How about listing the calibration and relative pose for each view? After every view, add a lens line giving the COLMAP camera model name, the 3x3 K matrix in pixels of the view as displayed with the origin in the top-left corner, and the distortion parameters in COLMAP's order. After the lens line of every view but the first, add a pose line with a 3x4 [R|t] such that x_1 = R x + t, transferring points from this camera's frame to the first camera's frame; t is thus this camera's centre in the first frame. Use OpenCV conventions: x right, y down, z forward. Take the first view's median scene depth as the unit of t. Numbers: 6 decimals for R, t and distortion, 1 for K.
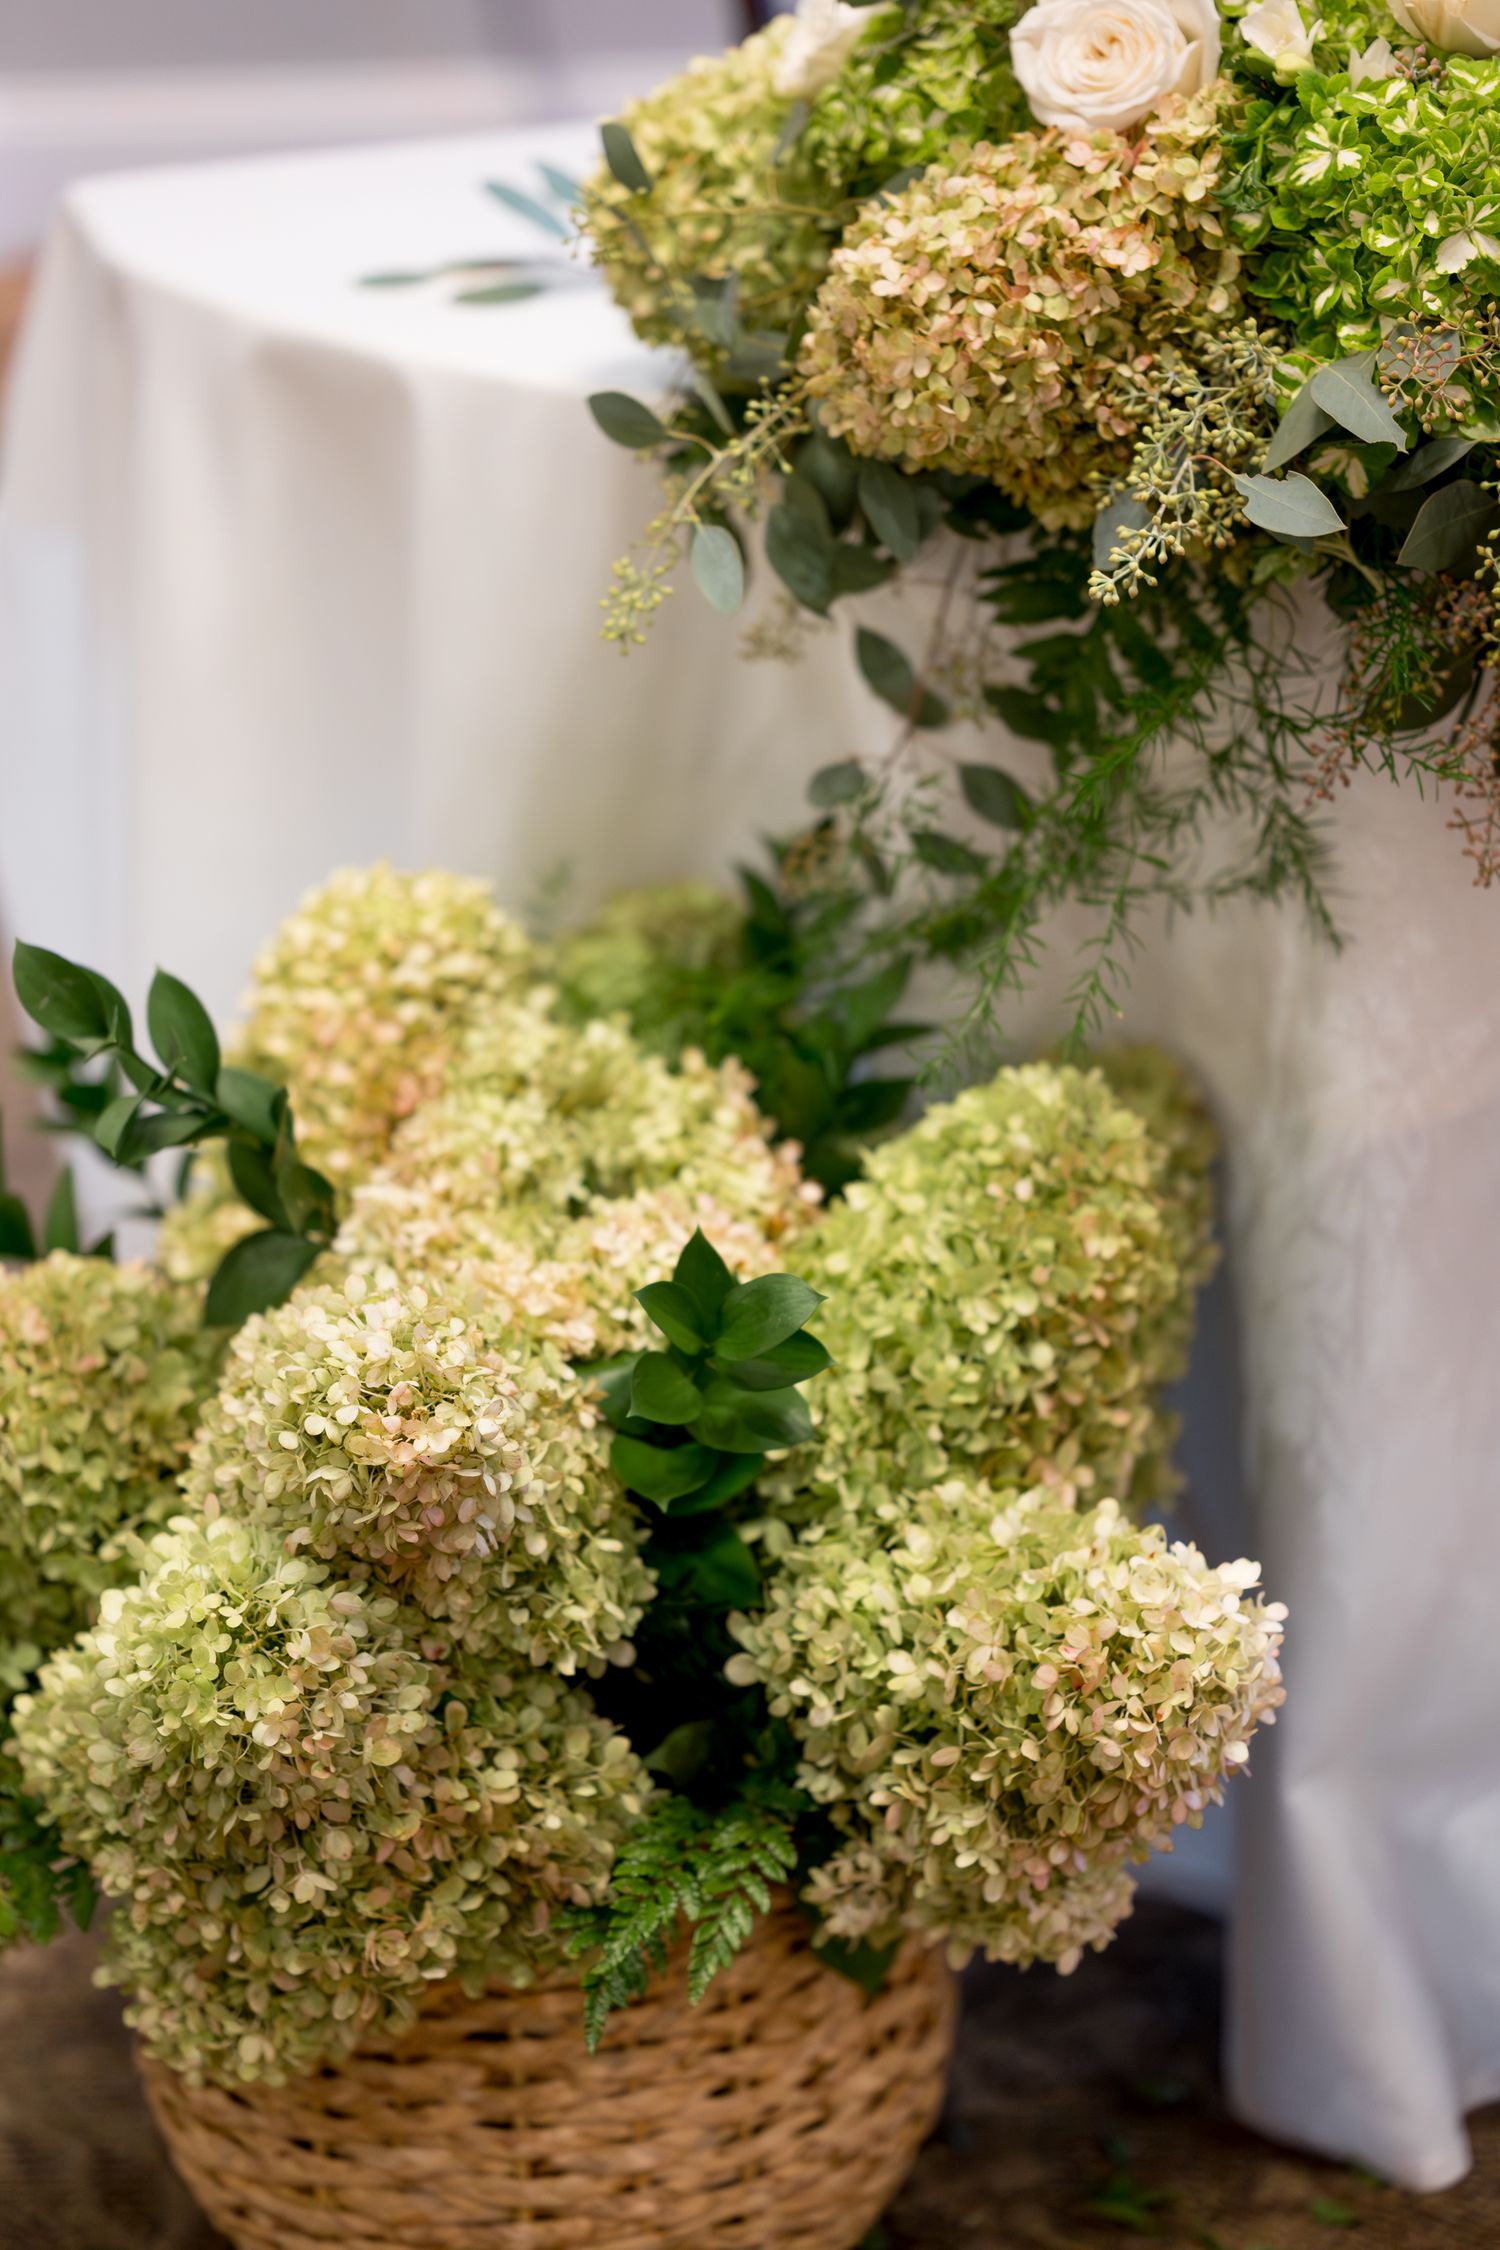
lens RADIAL K [[5519.8, 0, 750.0], [0, 5519.8, 1125.0], [0, 0, 1]] dist [-0.007519, -0.299791]
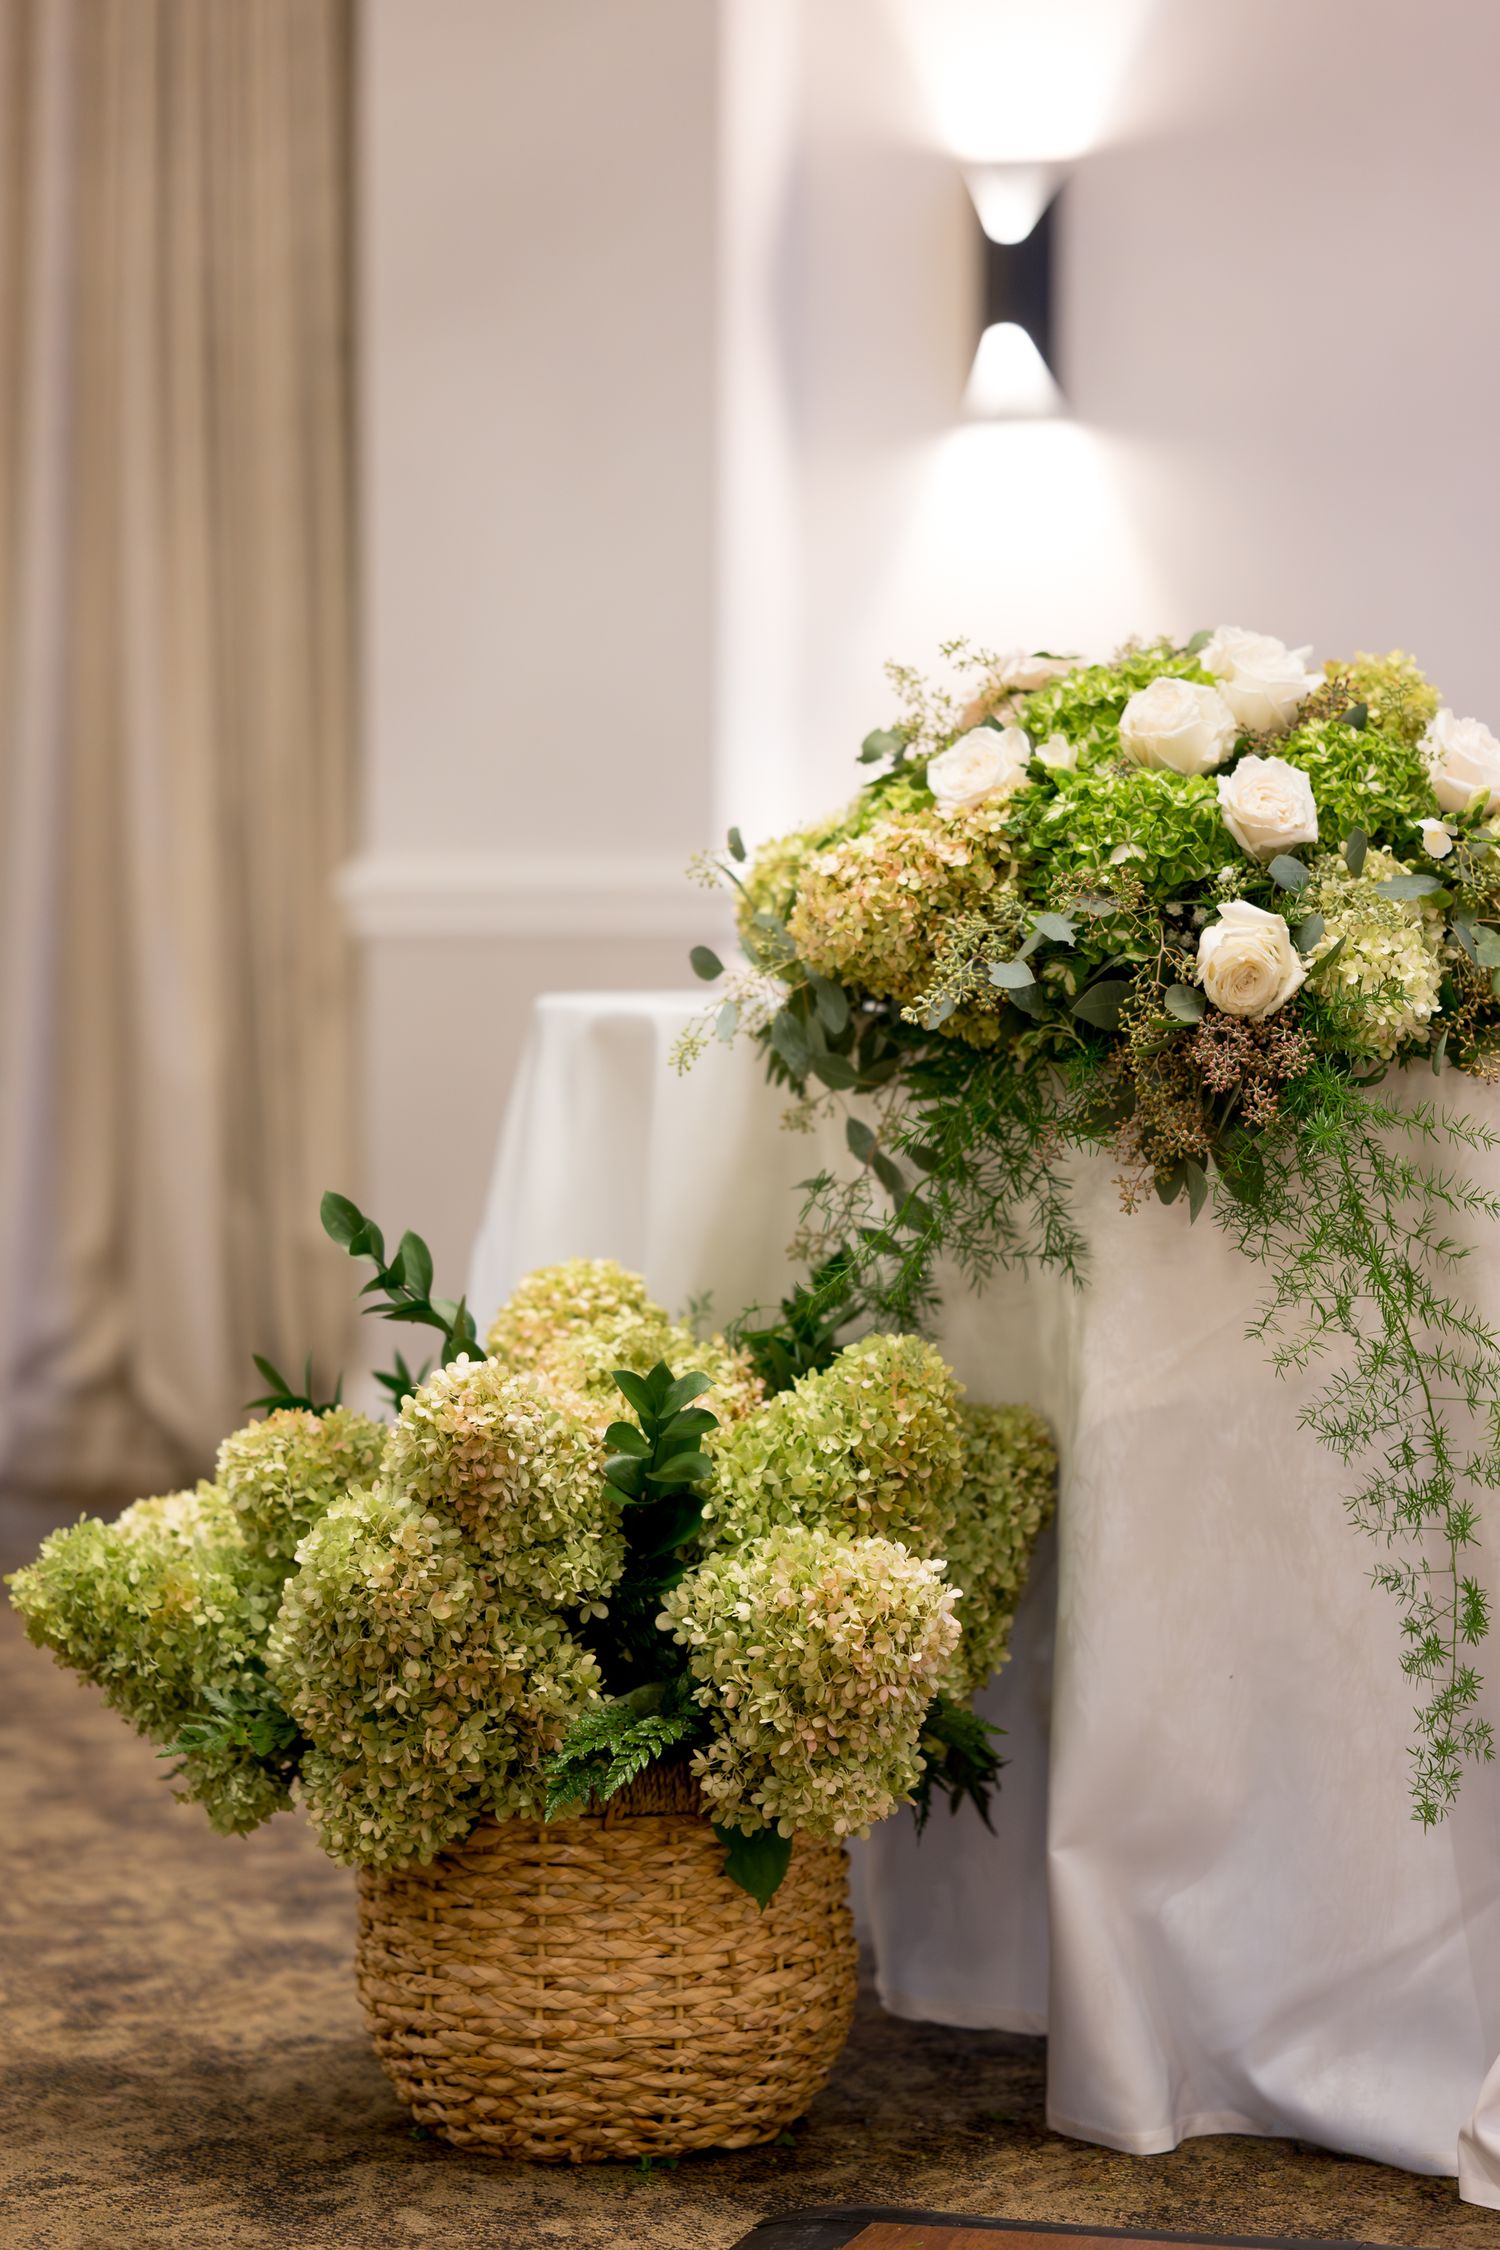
lens RADIAL K [[5519.8, 0, 750.0], [0, 5519.8, 1125.0], [0, 0, 1]] dist [-0.007519, -0.299791]
pose [[0.972780, 0.057491, -0.224486, 0.414754], [-0.128344, 0.940251, -0.315365, 0.507077], [0.192943, 0.335592, 0.922036, -0.664114]]
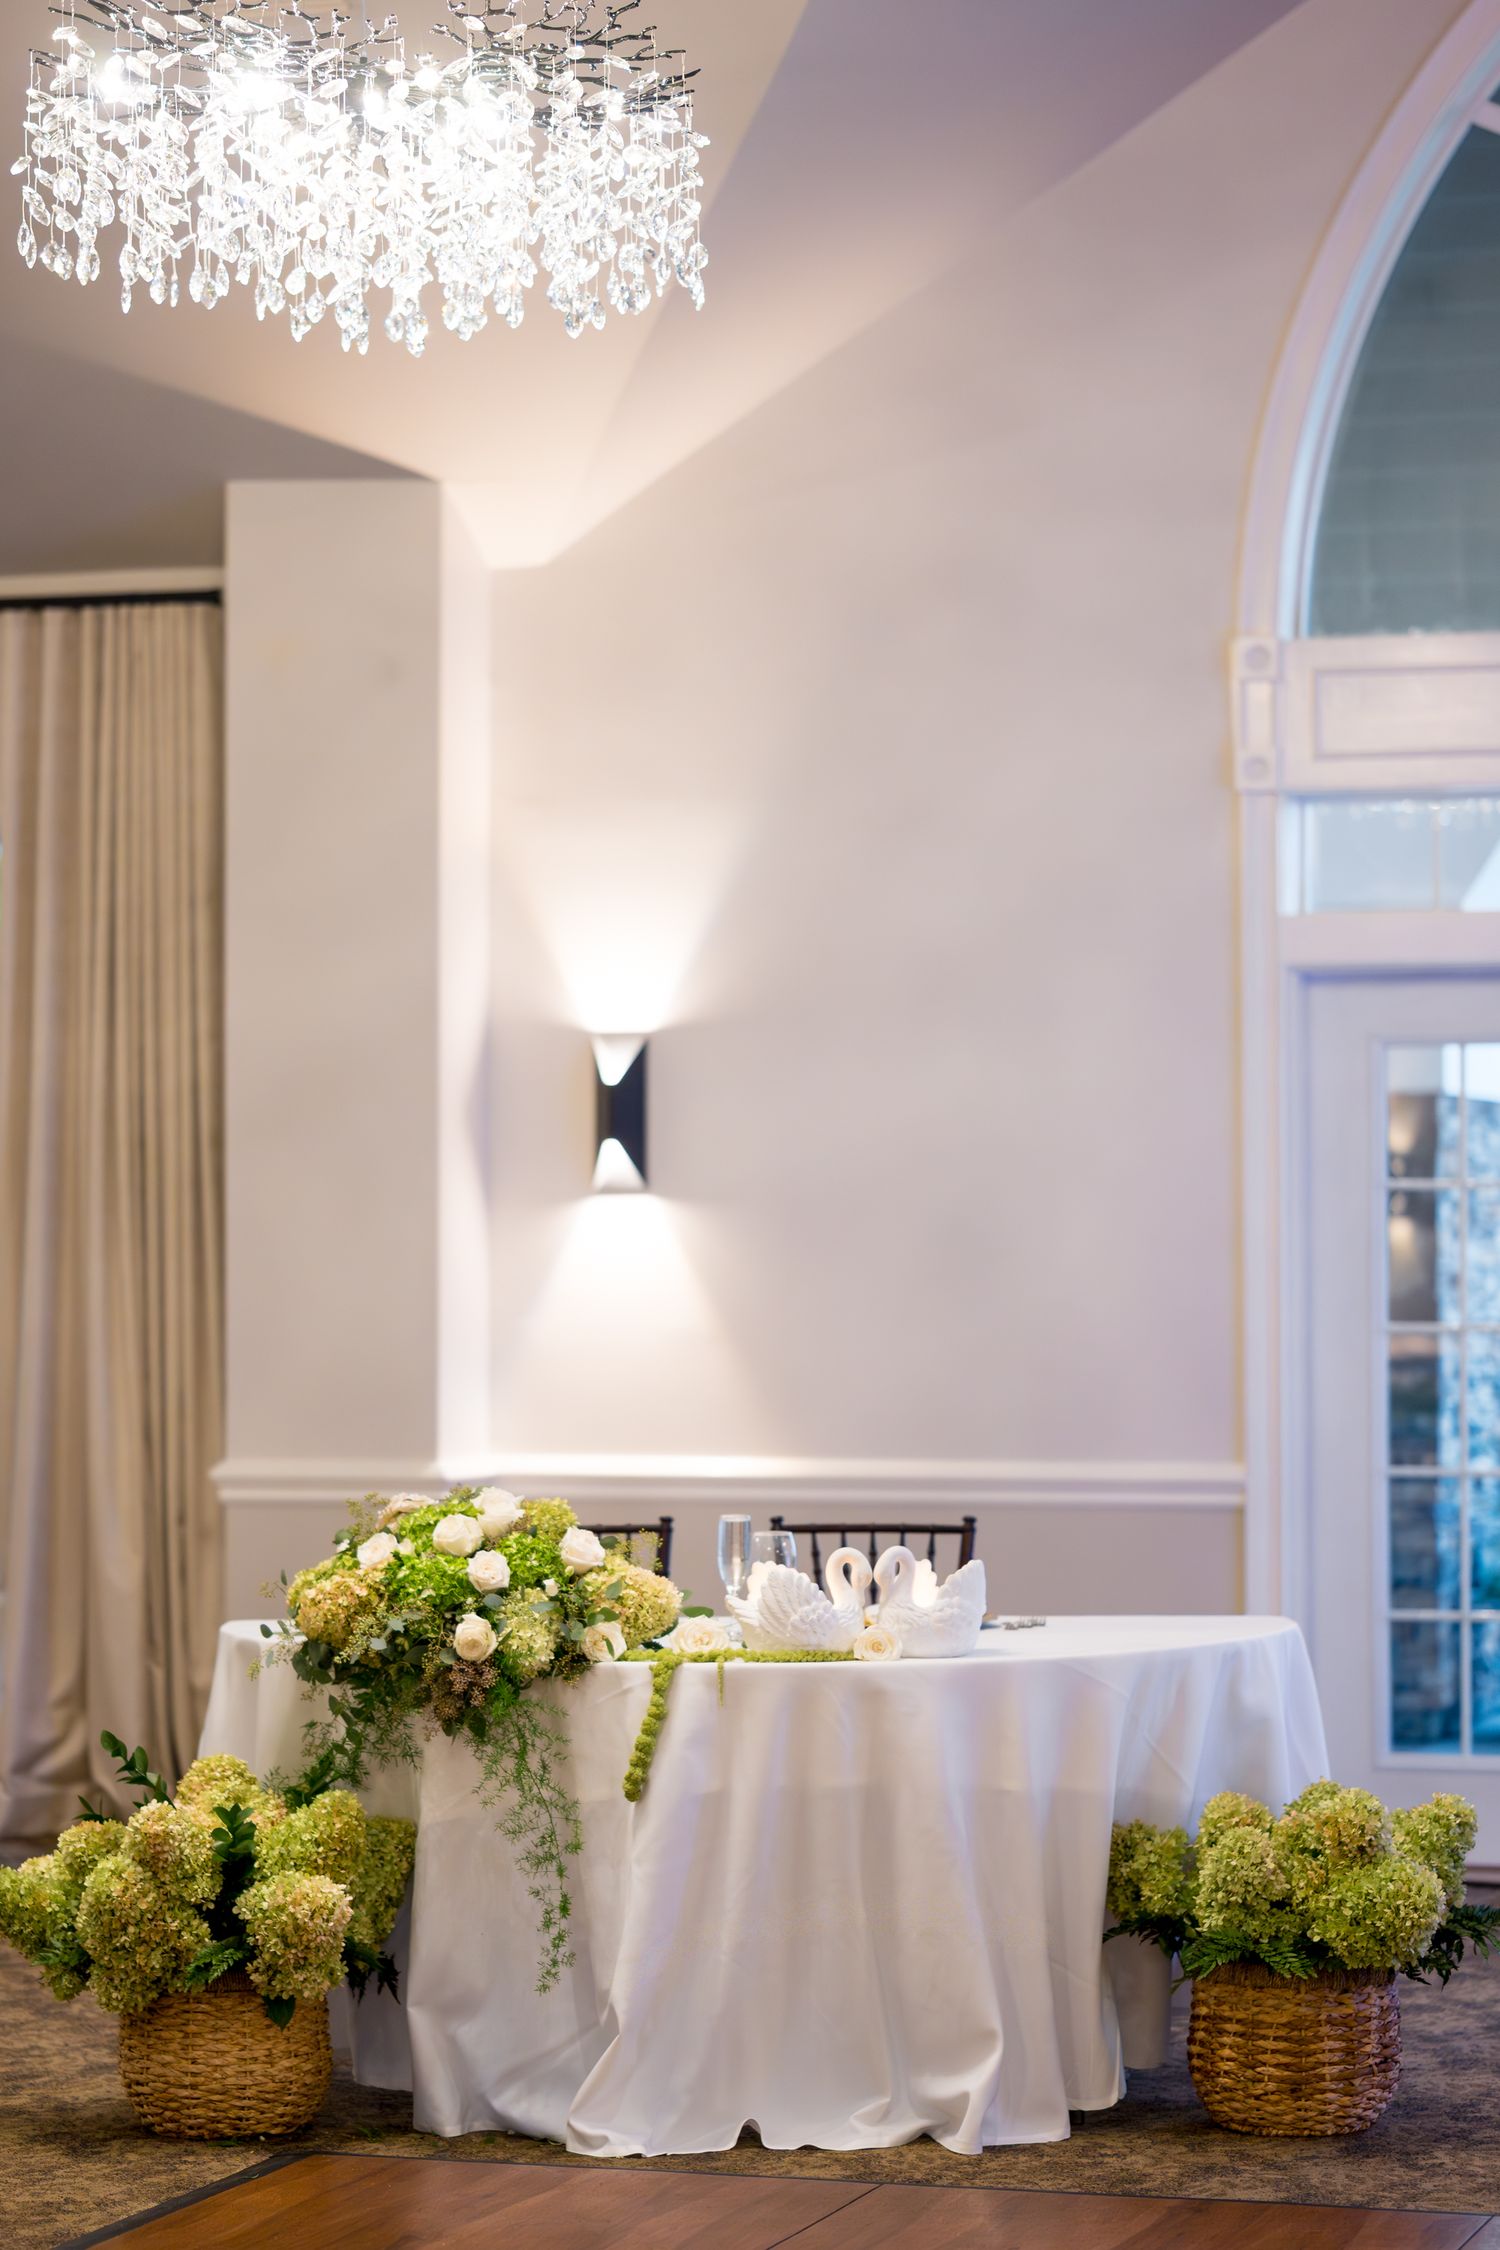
lens RADIAL K [[5519.8, 0, 750.0], [0, 5519.8, 1125.0], [0, 0, 1]] dist [-0.007519, -0.299791]
pose [[0.969156, 0.041718, -0.242893, 1.415269], [-0.131363, 0.921337, -0.365900, 1.064562], [0.208522, 0.386521, 0.898399, -3.022582]]
